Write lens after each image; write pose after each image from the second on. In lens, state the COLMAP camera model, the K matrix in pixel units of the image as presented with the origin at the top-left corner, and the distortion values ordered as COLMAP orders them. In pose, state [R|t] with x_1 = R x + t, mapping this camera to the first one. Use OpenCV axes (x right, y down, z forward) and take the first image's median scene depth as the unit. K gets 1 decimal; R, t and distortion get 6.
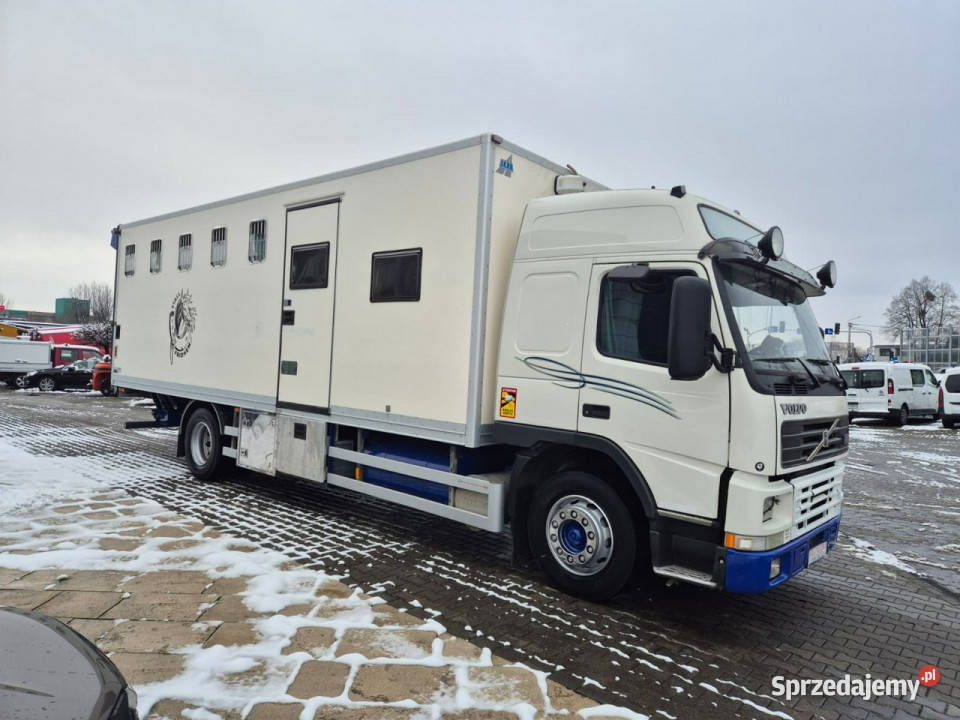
lens RADIAL K [[633.2, 0, 480.0], [0, 633.2, 360.0], [0, 0, 1]] dist [0.080911, -0.073171]
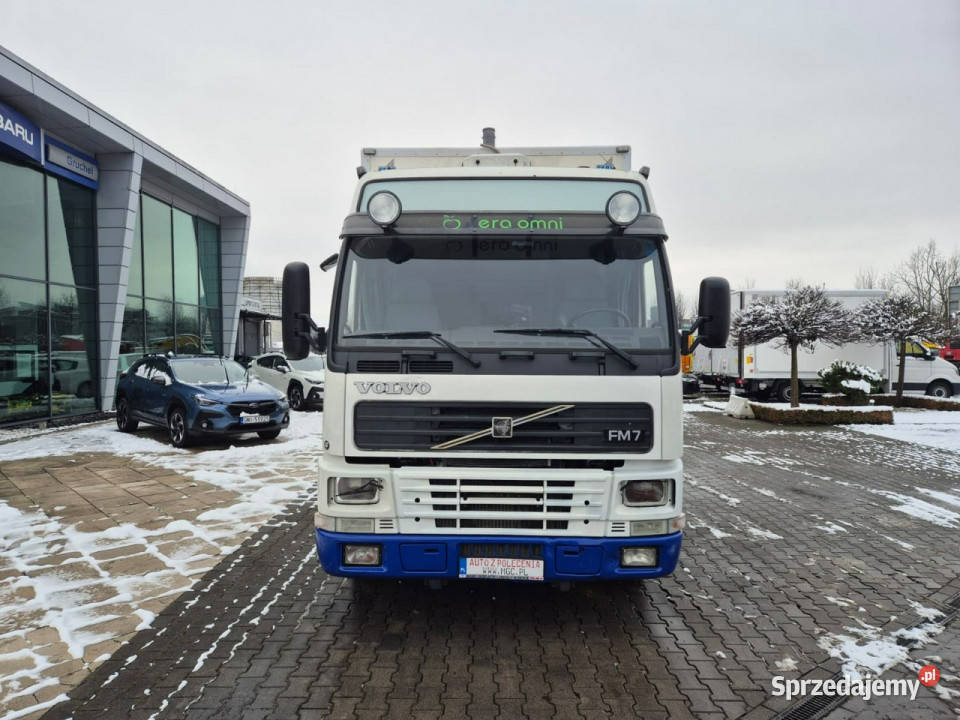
lens RADIAL K [[632.5, 0, 474.6], [0, 632.5, 362.8], [0, 0, 1]] dist [0.078453, -0.067611]
pose [[0.646795, -0.026928, -0.762188, 1.076210], [0.035423, 0.999359, -0.005247, 0.042771], [0.761841, -0.023605, 0.647334, 0.443269]]
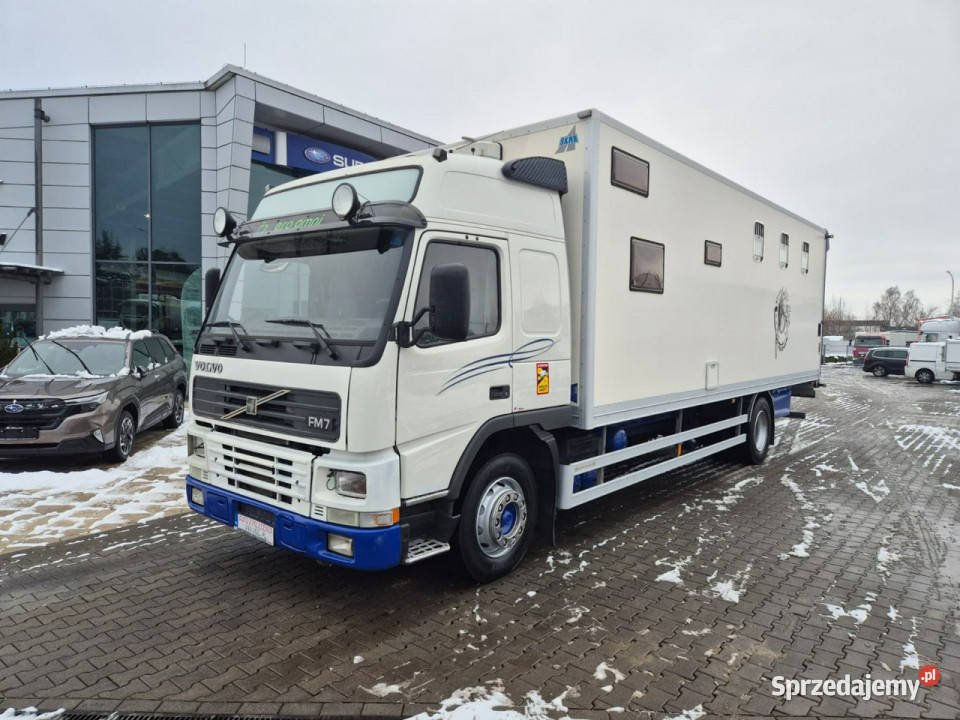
lens RADIAL K [[638.2, 0, 480.0], [0, 638.2, 360.0], [0, 0, 1]] dist [0.082417, -0.073312]
pose [[0.025039, -0.005280, -0.999673, 1.409260], [-0.009114, 0.999943, -0.005510, 0.056928], [0.999645, 0.009249, 0.024990, 1.252476]]
